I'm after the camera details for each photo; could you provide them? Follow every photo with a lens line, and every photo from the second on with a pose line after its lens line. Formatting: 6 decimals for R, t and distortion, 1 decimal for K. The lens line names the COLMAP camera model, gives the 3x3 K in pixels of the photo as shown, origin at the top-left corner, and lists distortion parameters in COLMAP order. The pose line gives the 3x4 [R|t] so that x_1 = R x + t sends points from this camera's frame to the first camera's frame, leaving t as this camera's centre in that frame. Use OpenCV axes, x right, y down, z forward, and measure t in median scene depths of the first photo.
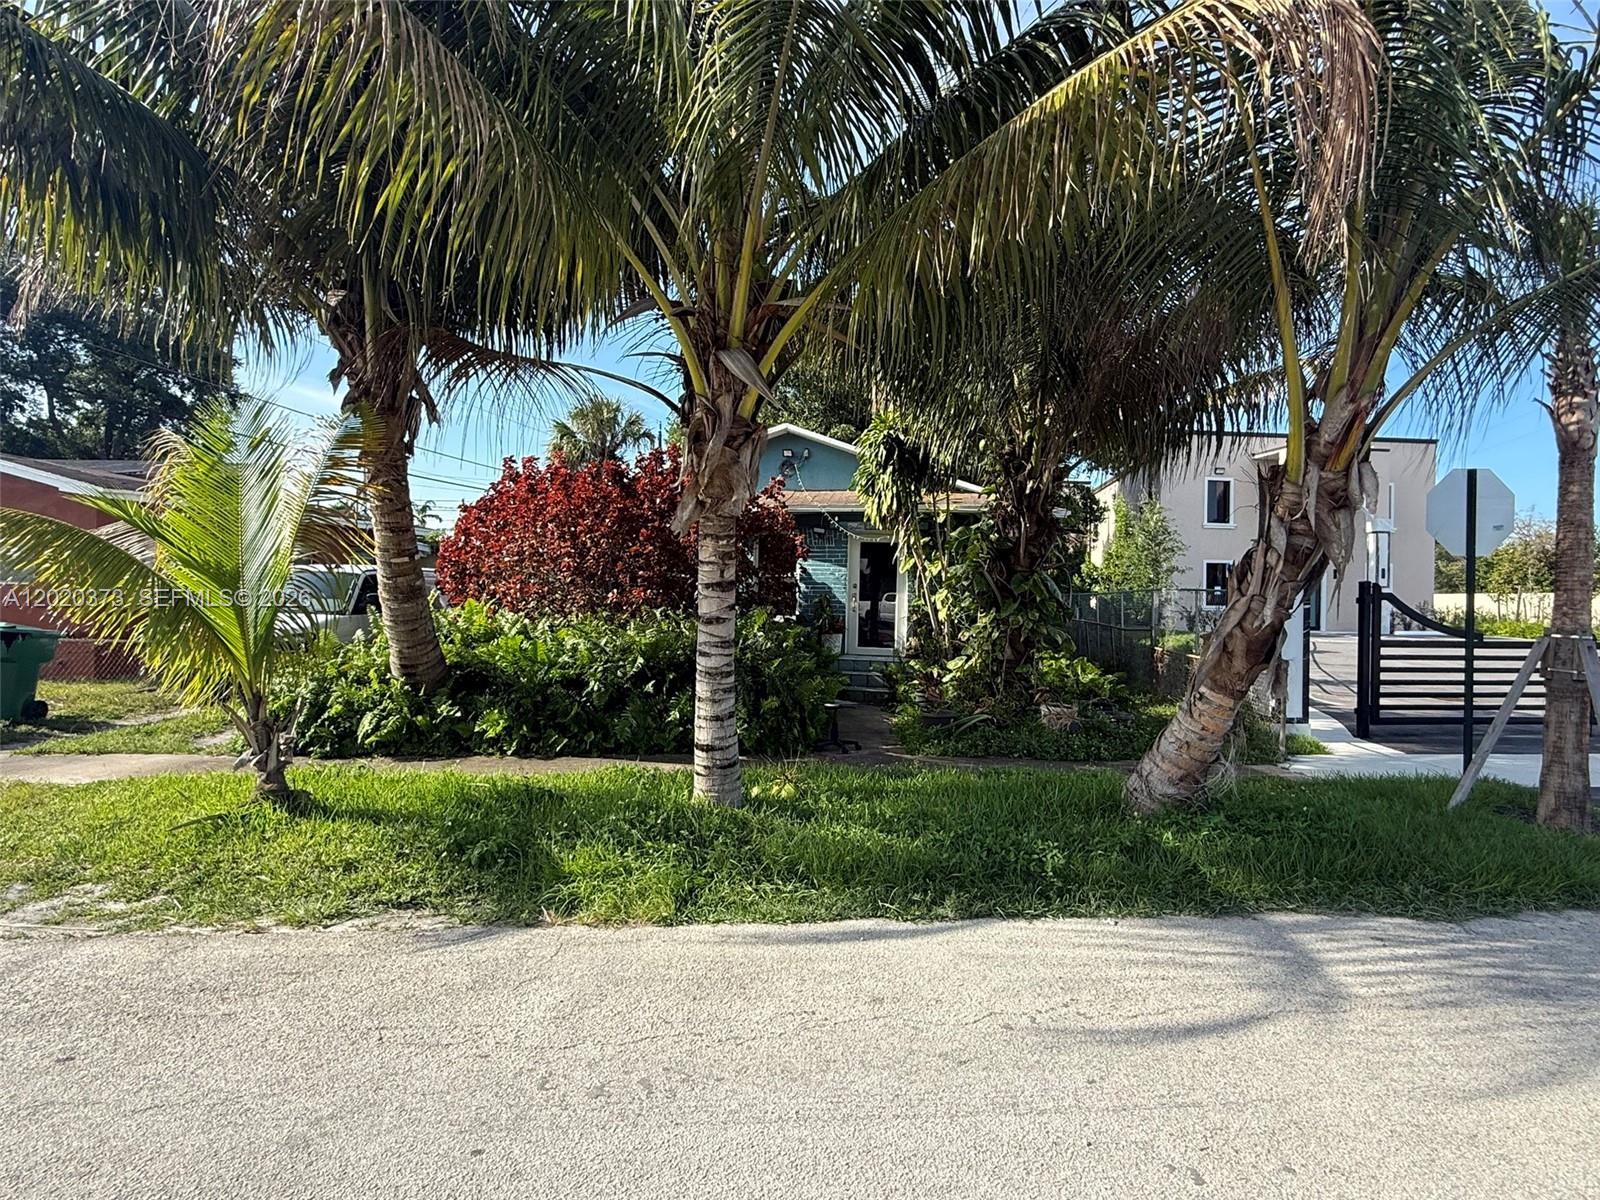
lens RADIAL K [[852.1, 0, 797.4], [0, 852.1, 602.9], [0, 0, 1]] dist [-0.003960, 0.000123]
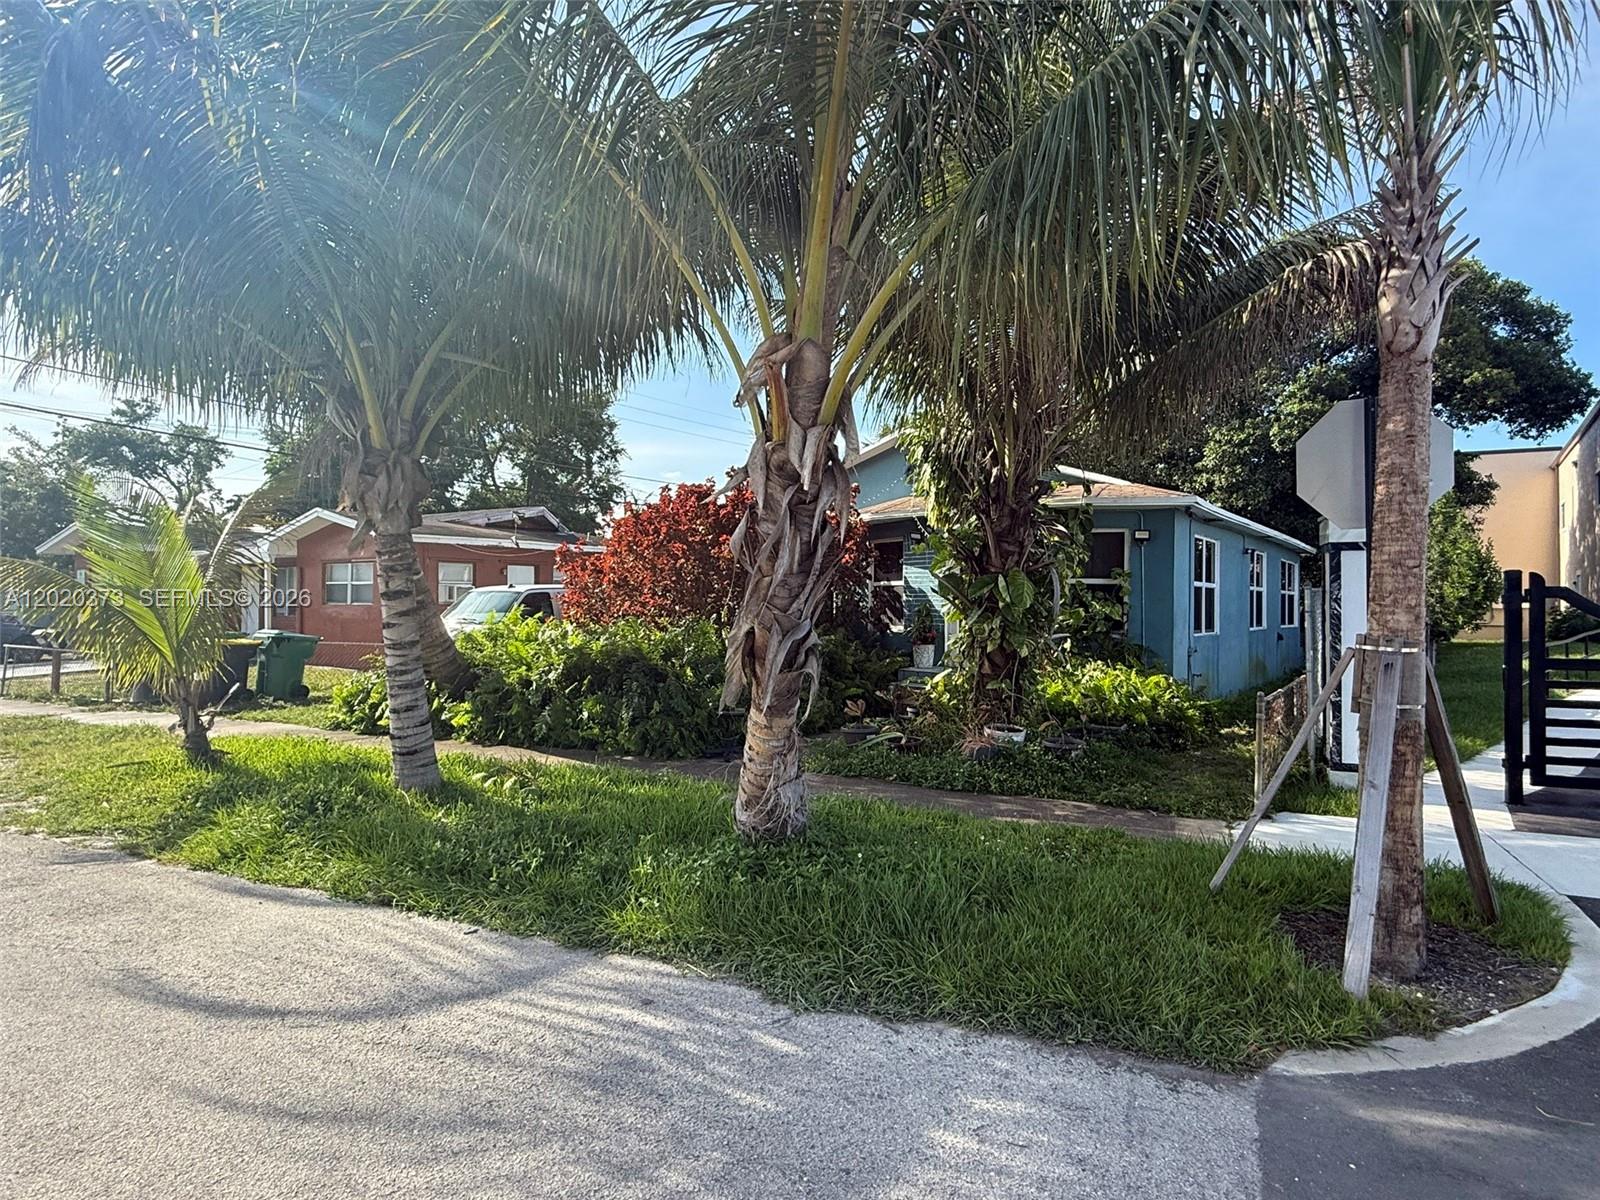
lens RADIAL K [[852.1, 0, 799.1], [0, 852.1, 611.1], [0, 0, 1]] dist [-0.003960, 0.000123]
pose [[0.875161, -0.010580, -0.483716, 0.969432], [0.007650, 0.999939, -0.008029, 0.014958], [0.483771, 0.003326, 0.875188, 0.266295]]
